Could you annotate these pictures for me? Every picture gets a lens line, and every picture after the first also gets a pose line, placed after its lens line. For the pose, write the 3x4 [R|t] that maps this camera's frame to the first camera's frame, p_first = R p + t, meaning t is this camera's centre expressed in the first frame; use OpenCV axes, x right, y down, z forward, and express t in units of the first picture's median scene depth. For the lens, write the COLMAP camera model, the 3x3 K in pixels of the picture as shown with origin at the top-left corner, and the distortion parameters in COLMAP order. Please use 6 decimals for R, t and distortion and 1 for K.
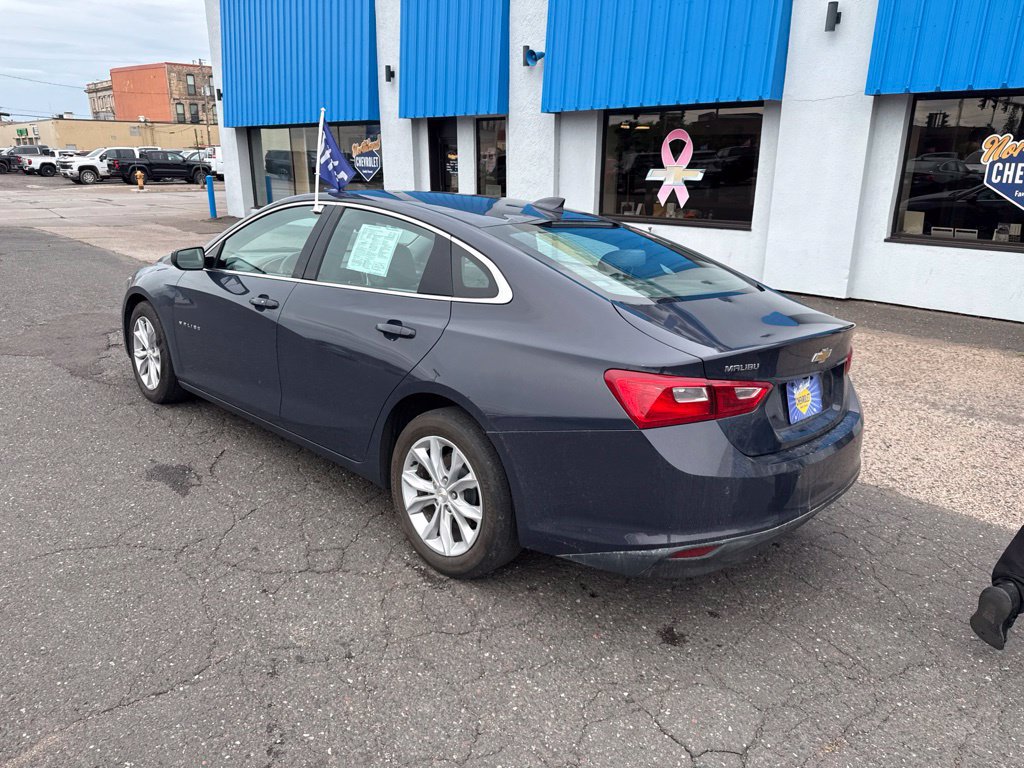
lens RADIAL K [[726.2, 0, 510.9], [0, 726.2, 348.9], [0, 0, 1]] dist [0.046922, -0.057141]
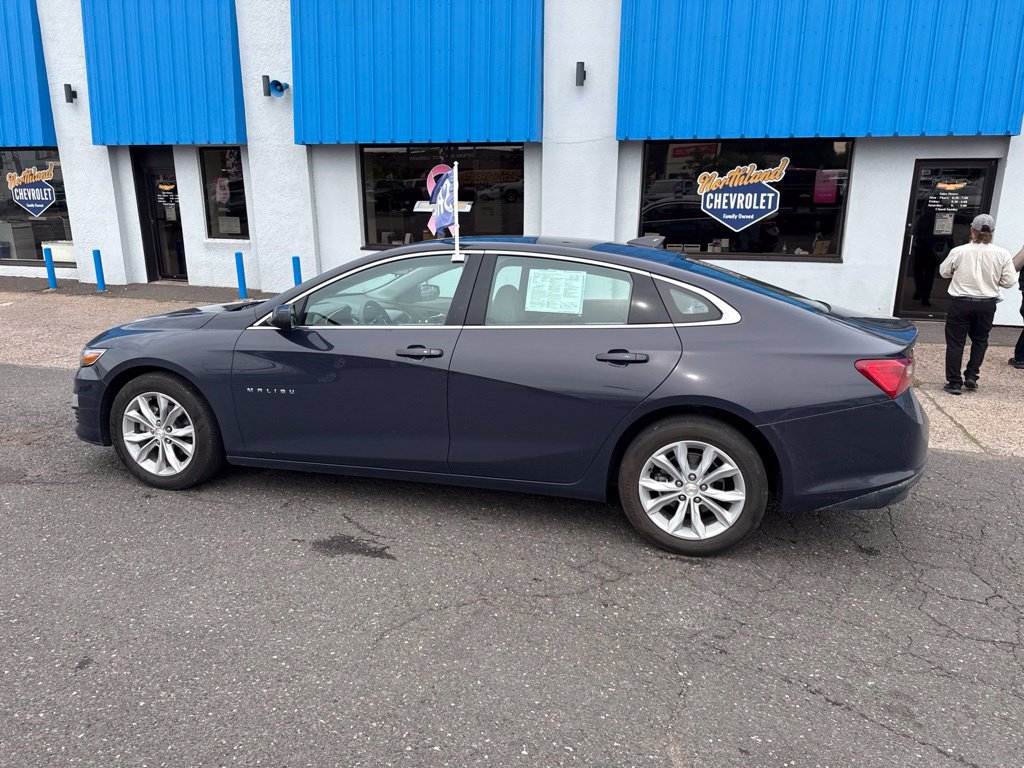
lens RADIAL K [[726.2, 0, 510.9], [0, 726.2, 348.9], [0, 0, 1]] dist [0.046922, -0.057141]
pose [[0.870061, -0.115458, 0.479232, -0.317712], [0.130550, 0.991440, 0.001843, -0.024170], [-0.475342, 0.060960, 0.877687, 0.027909]]
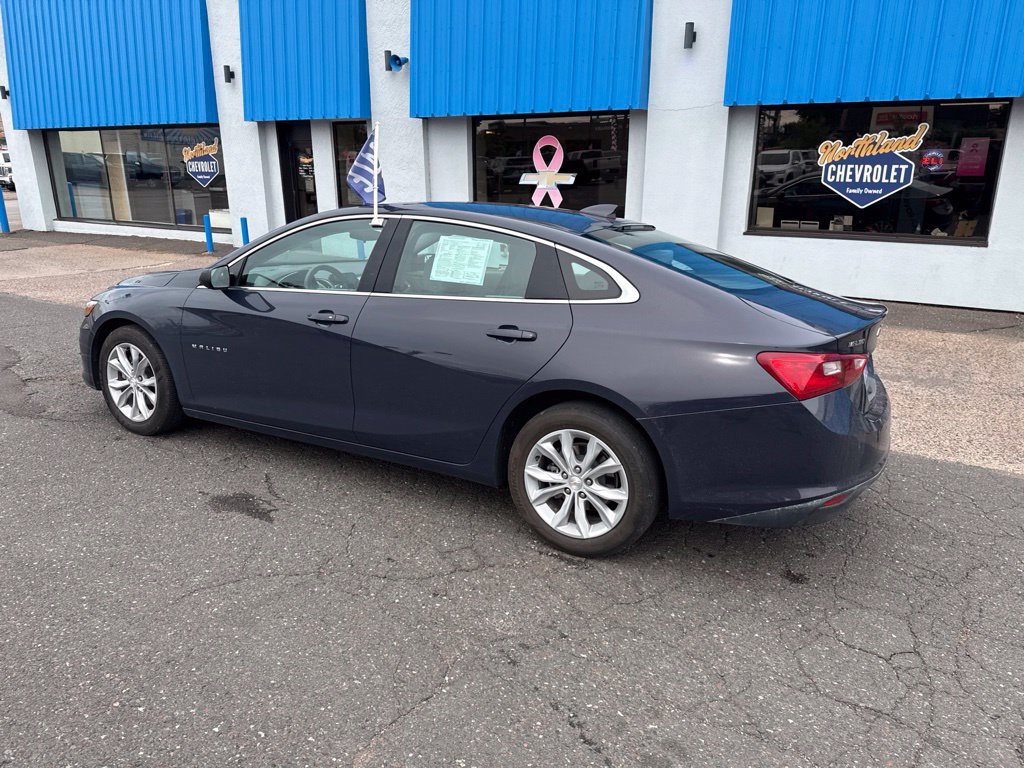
lens RADIAL K [[726.2, 0, 510.9], [0, 726.2, 348.9], [0, 0, 1]] dist [0.046922, -0.057141]
pose [[0.964326, -0.073513, 0.254306, -0.158492], [0.073997, 0.997229, 0.007678, -0.004851], [-0.254166, 0.011414, 0.967093, -0.008091]]
